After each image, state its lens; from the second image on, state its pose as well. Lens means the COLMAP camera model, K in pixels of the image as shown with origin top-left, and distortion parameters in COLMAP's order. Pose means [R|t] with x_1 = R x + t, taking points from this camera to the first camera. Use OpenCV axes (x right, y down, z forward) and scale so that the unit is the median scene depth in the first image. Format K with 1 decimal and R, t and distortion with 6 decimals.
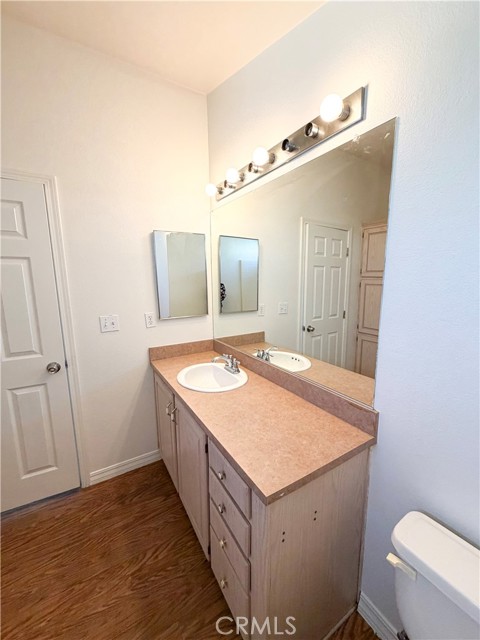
lens RADIAL K [[259.9, 0, 243.9], [0, 259.9, 315.1], [0, 0, 1]] dist [0.000503, 0.000259]
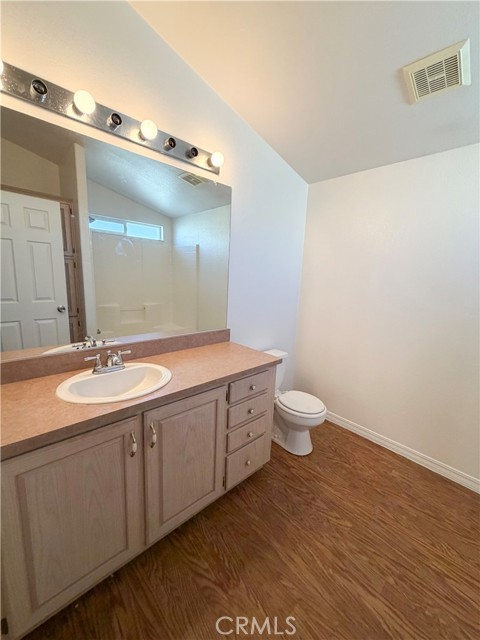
lens RADIAL K [[256.2, 0, 241.8], [0, 256.2, 320.1], [0, 0, 1]] dist [0.004490, 0.000271]
pose [[-0.205332, -0.169046, 0.963983, -1.097579], [0.107813, 0.975068, 0.193954, -0.055155], [-0.972736, 0.143755, -0.181987, 0.954674]]
